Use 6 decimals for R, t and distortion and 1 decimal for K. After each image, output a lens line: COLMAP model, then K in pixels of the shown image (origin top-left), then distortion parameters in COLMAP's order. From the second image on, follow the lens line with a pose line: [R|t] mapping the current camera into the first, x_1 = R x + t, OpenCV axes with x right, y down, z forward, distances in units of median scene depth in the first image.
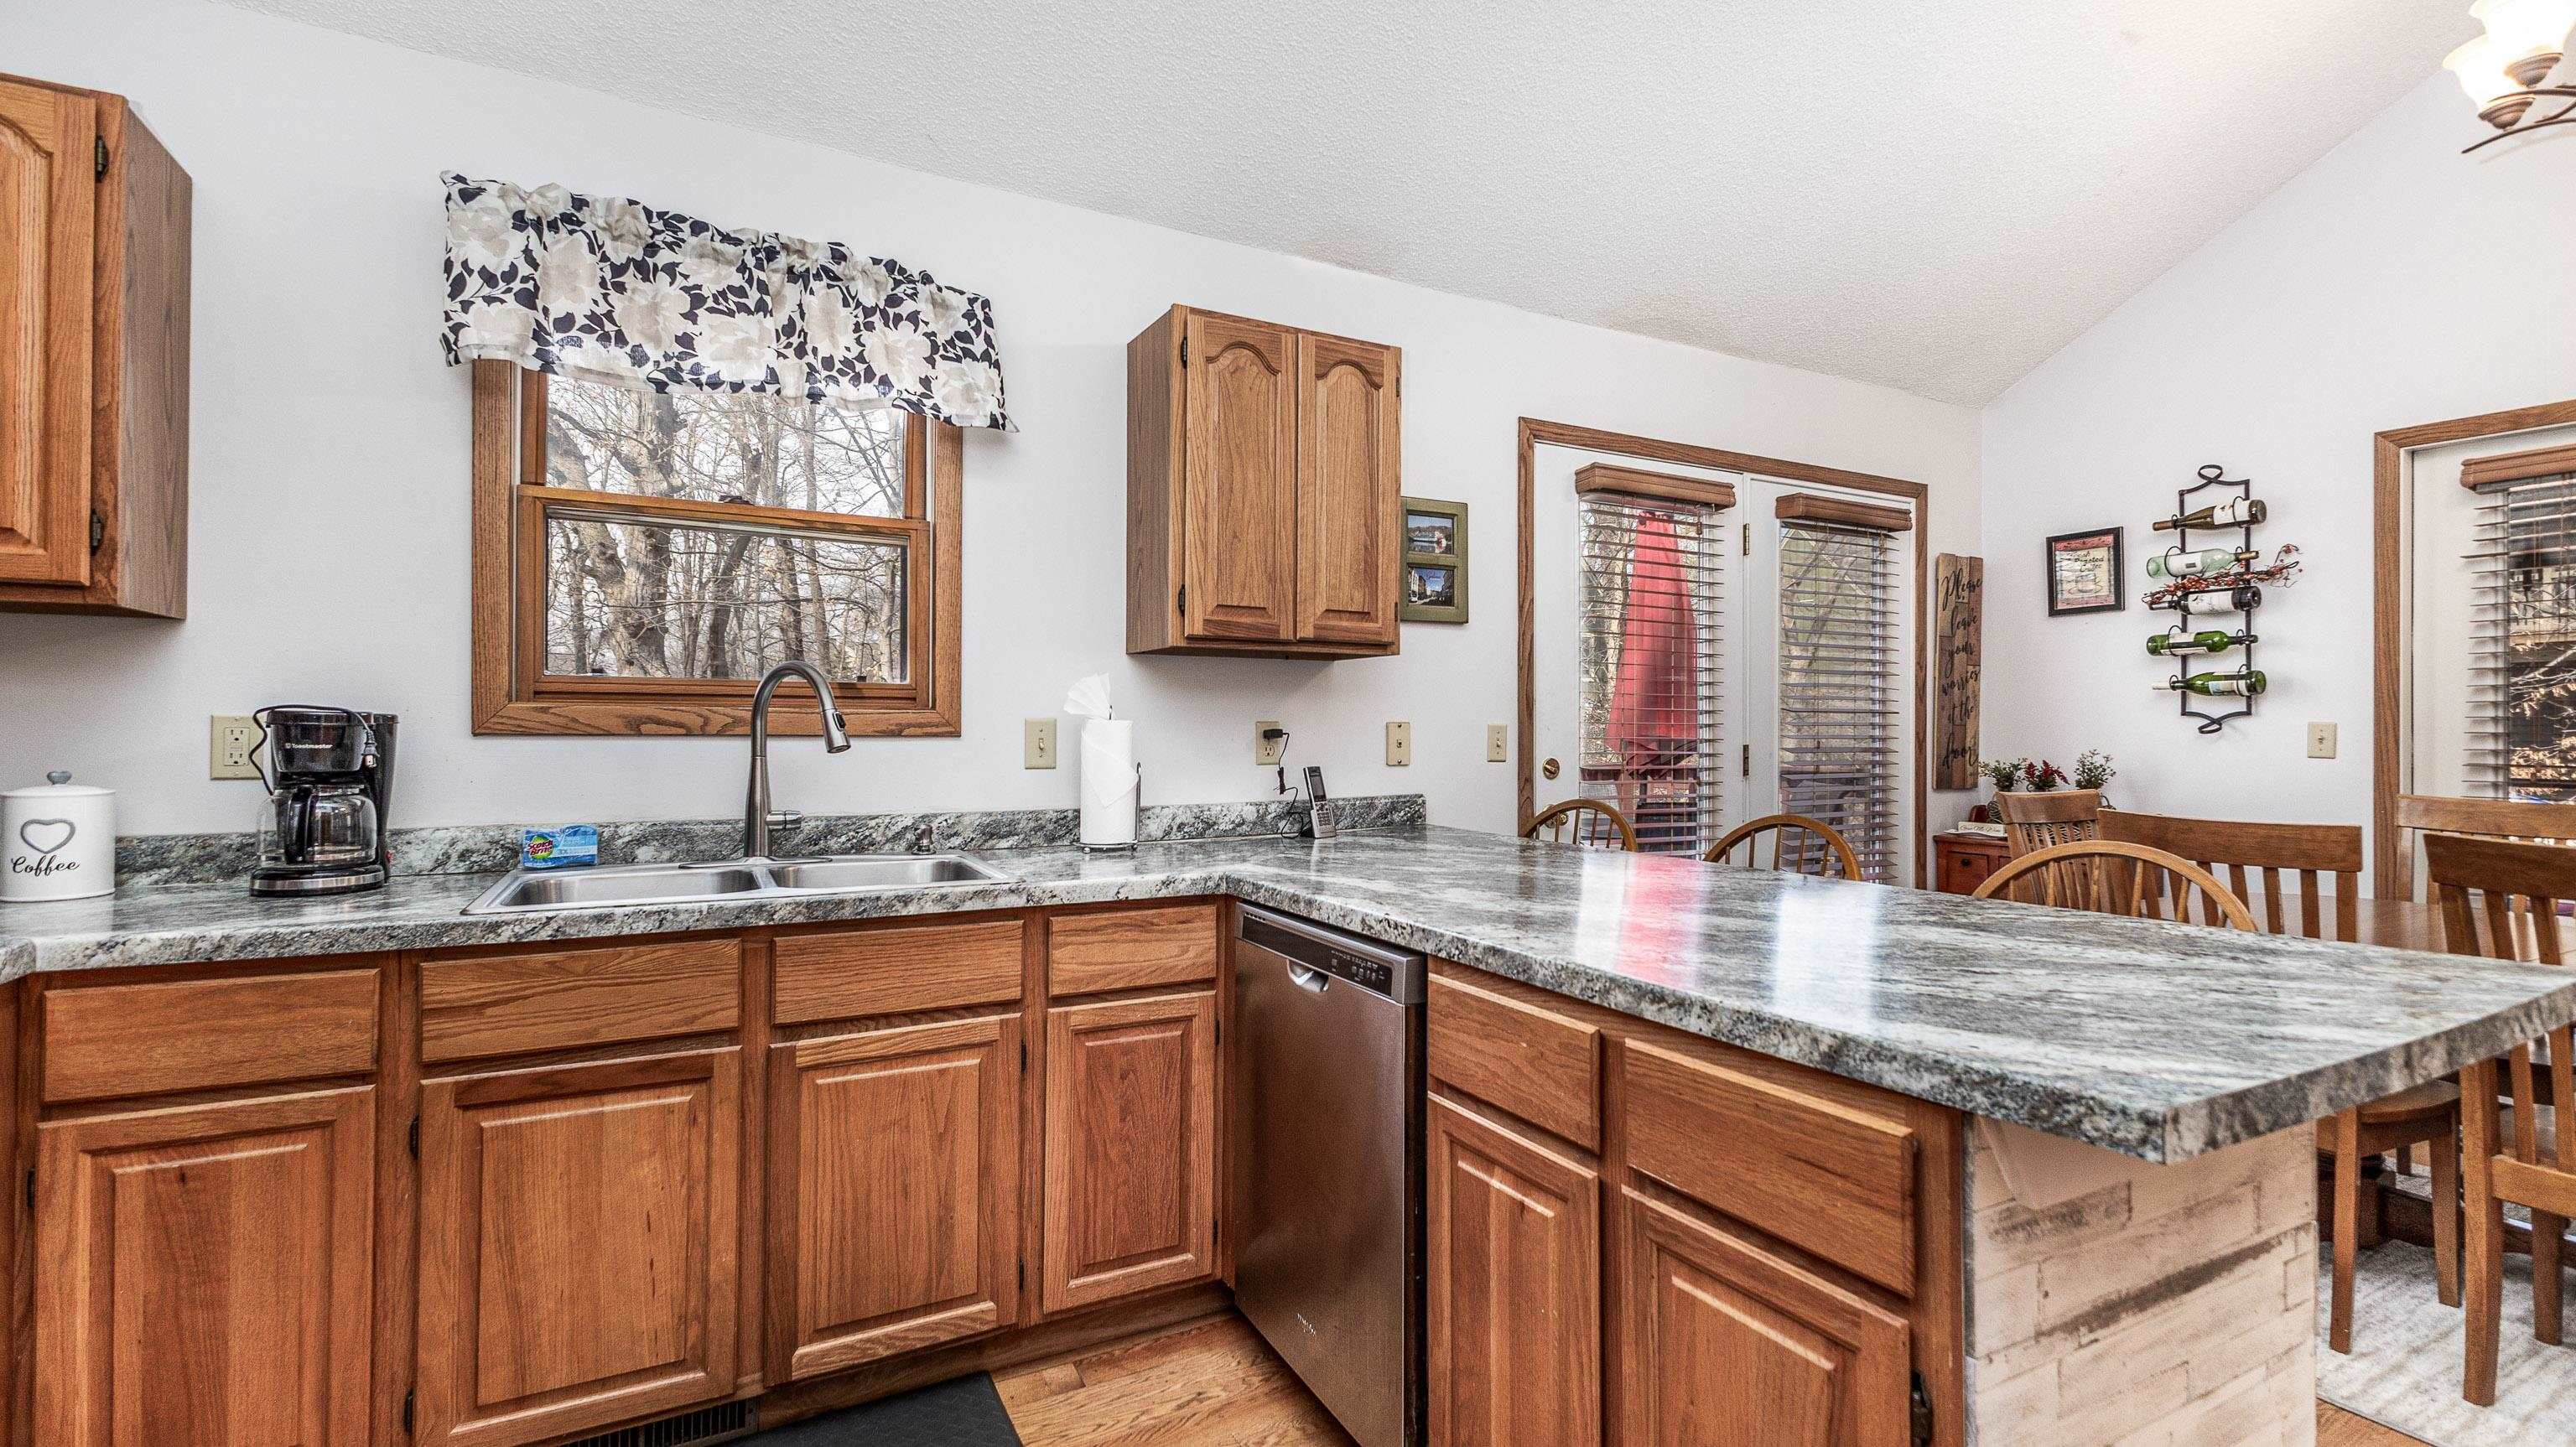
lens RADIAL K [[1142.9, 0, 1295.9], [0, 1142.9, 720.8], [0, 0, 1]] dist [0.014404, -0.001016]
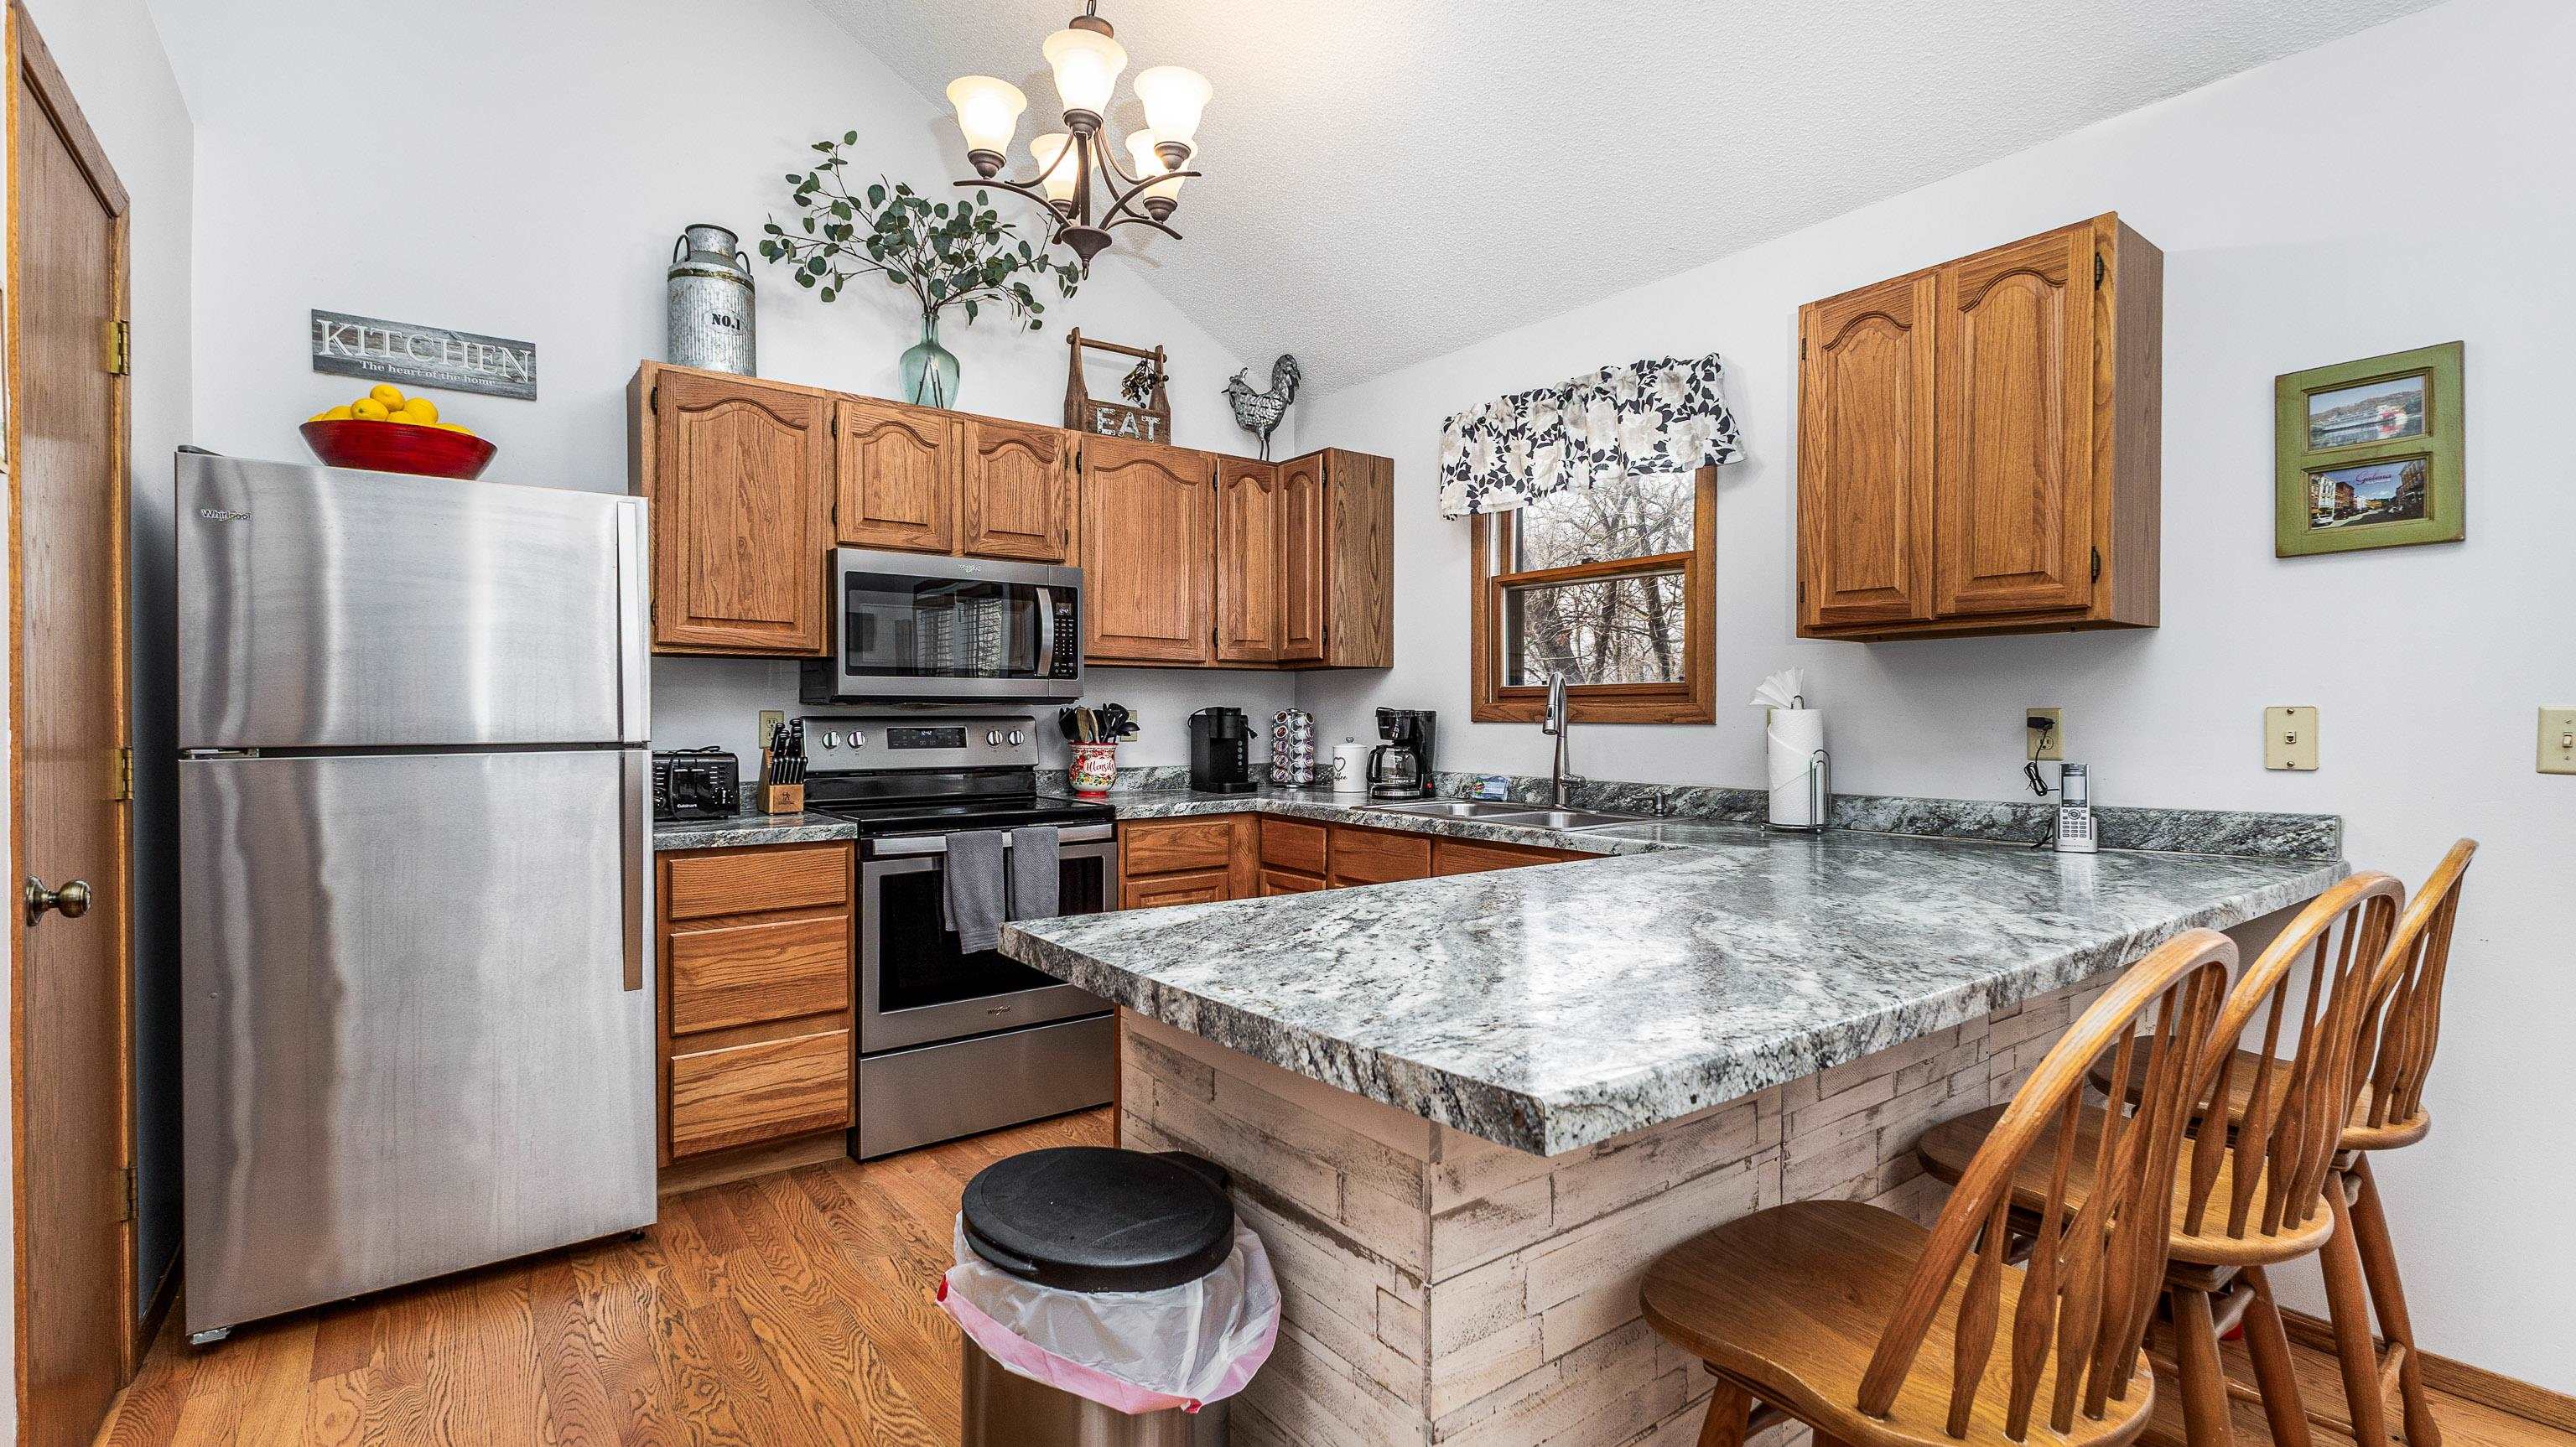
lens RADIAL K [[1142.9, 0, 1294.1], [0, 1142.9, 721.2], [0, 0, 1]] dist [0.014404, -0.001016]
pose [[0.153345, -0.000900, -0.988172, 0.742851], [0.005817, 0.999983, -0.000008, 0.006994], [0.988156, -0.005747, 0.153347, 0.340467]]
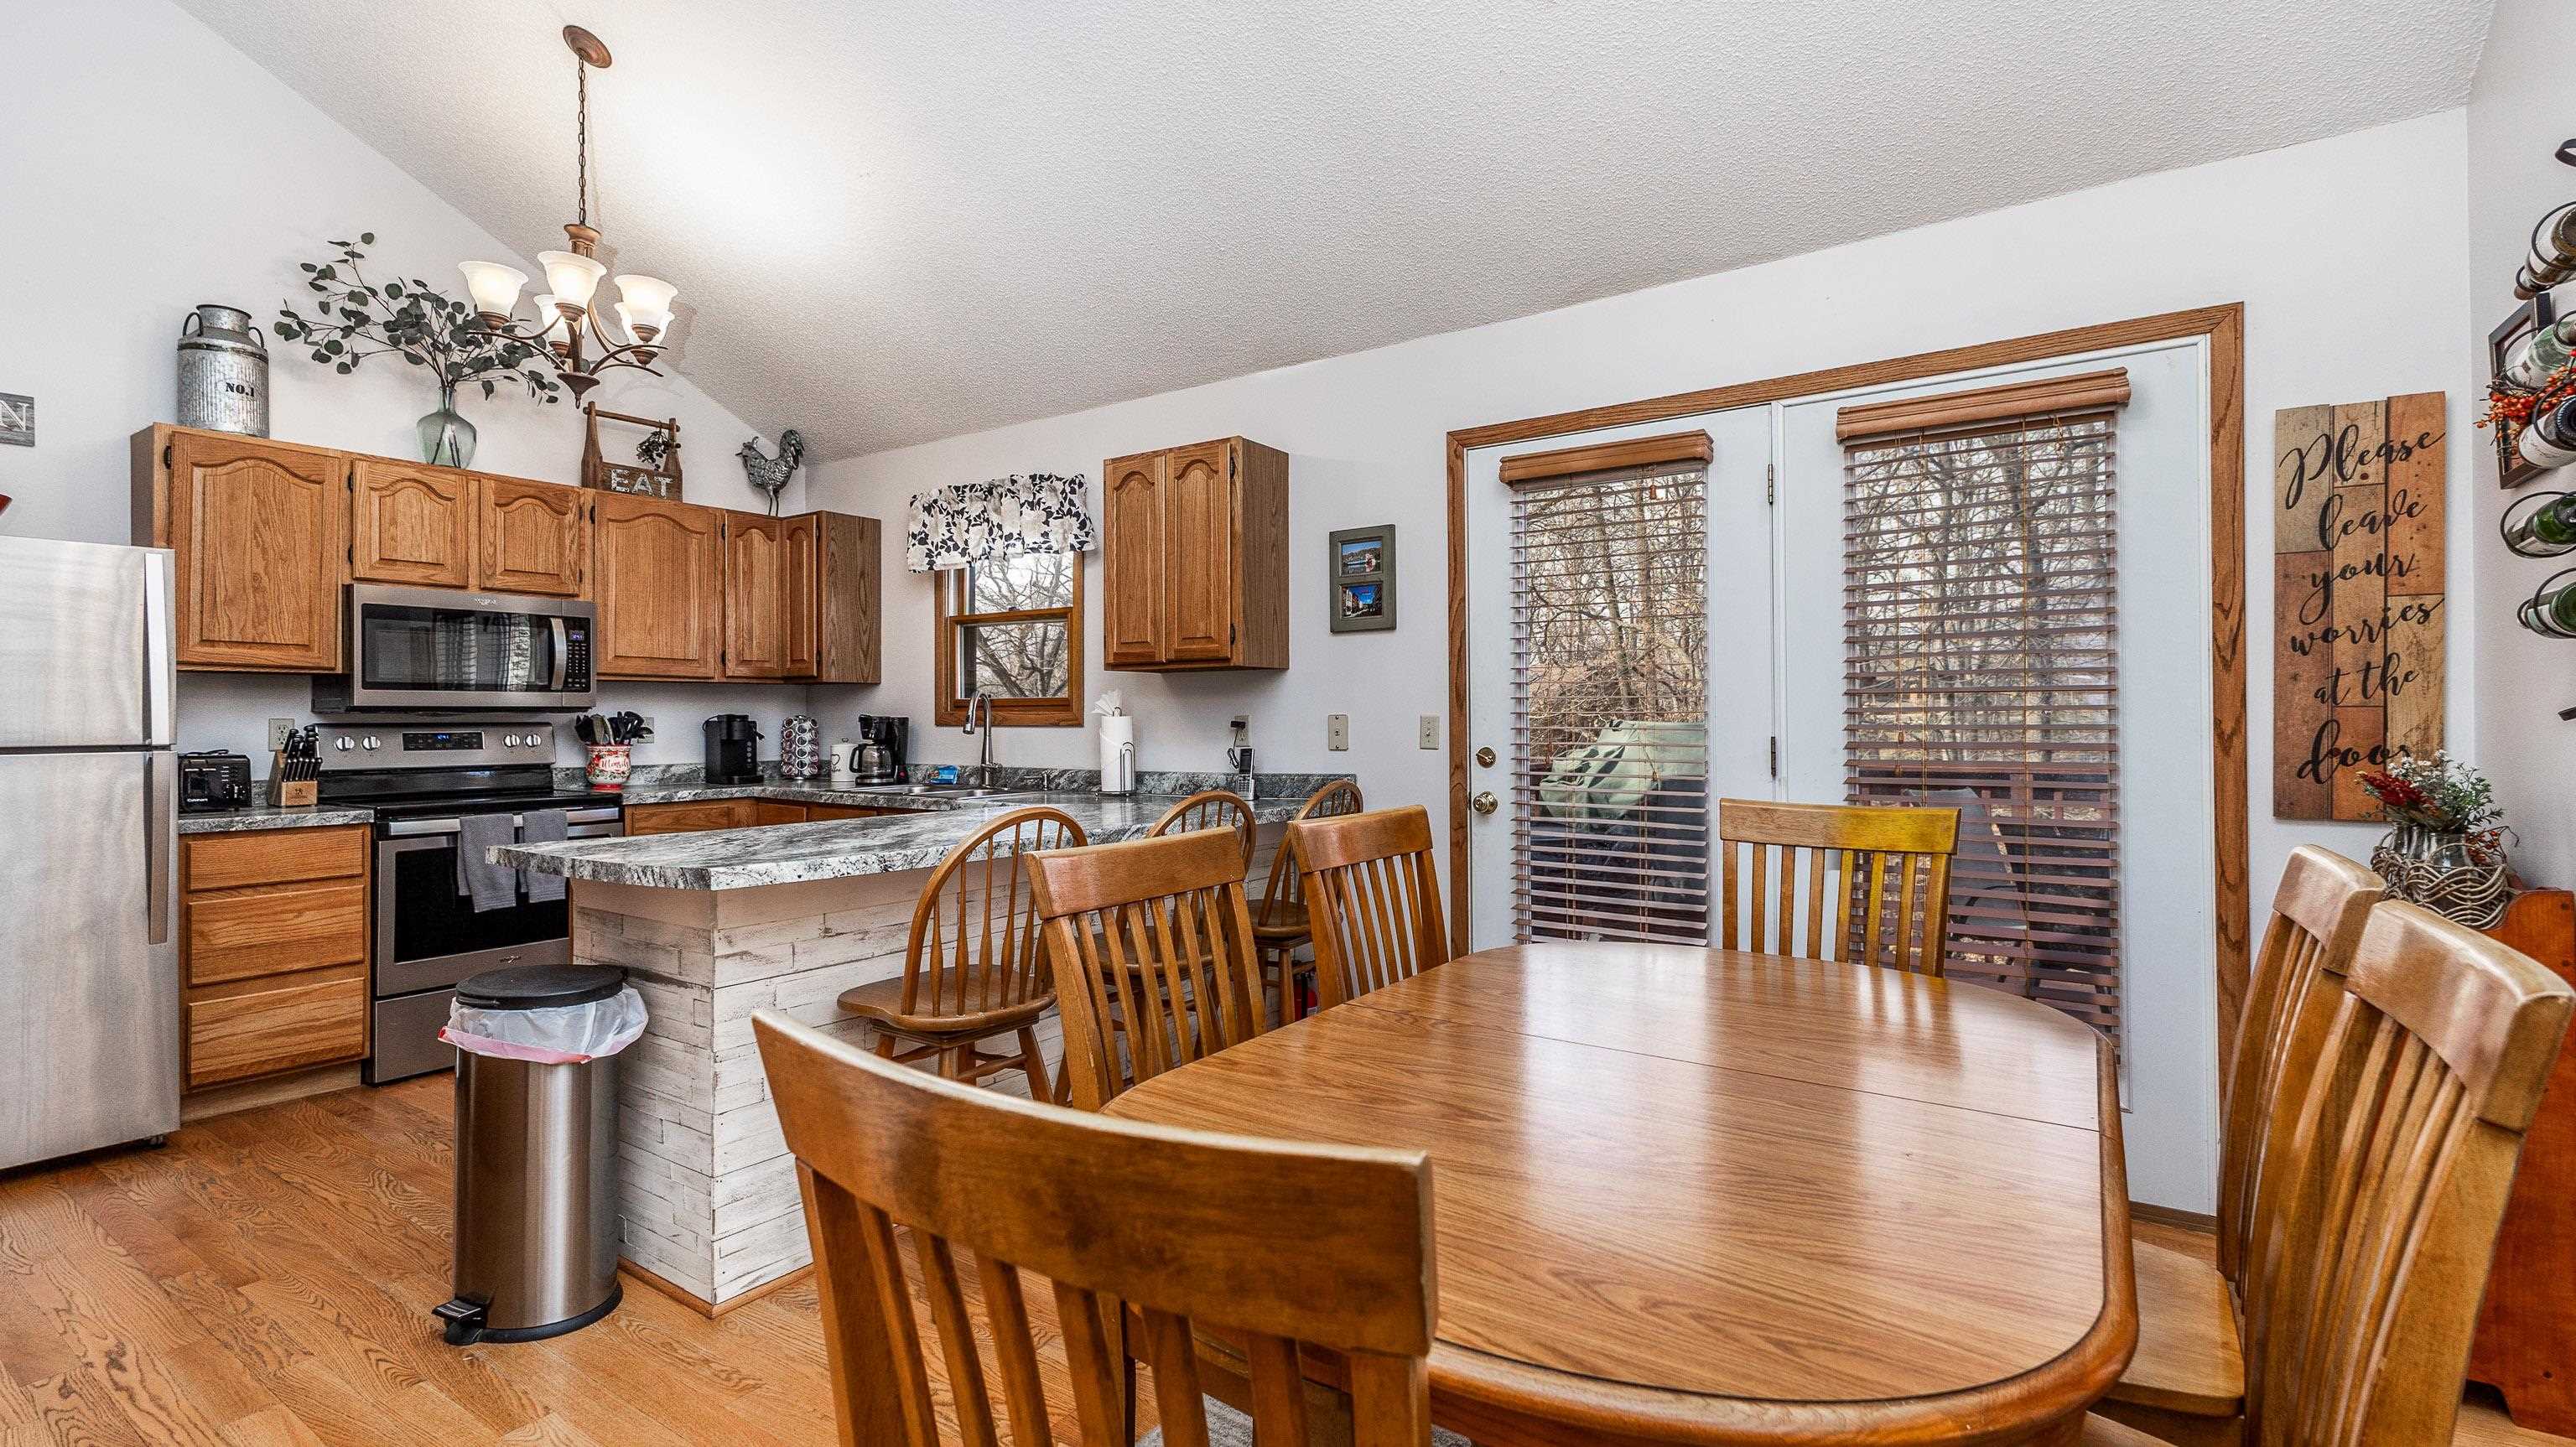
lens RADIAL K [[1142.9, 0, 1294.2], [0, 1142.9, 711.3], [0, 0, 1]] dist [0.014404, -0.001016]
pose [[0.456023, -0.013435, -0.889867, 1.276795], [0.009971, 0.999900, -0.009987, 0.010174], [0.889912, -0.004319, 0.456111, 0.436532]]
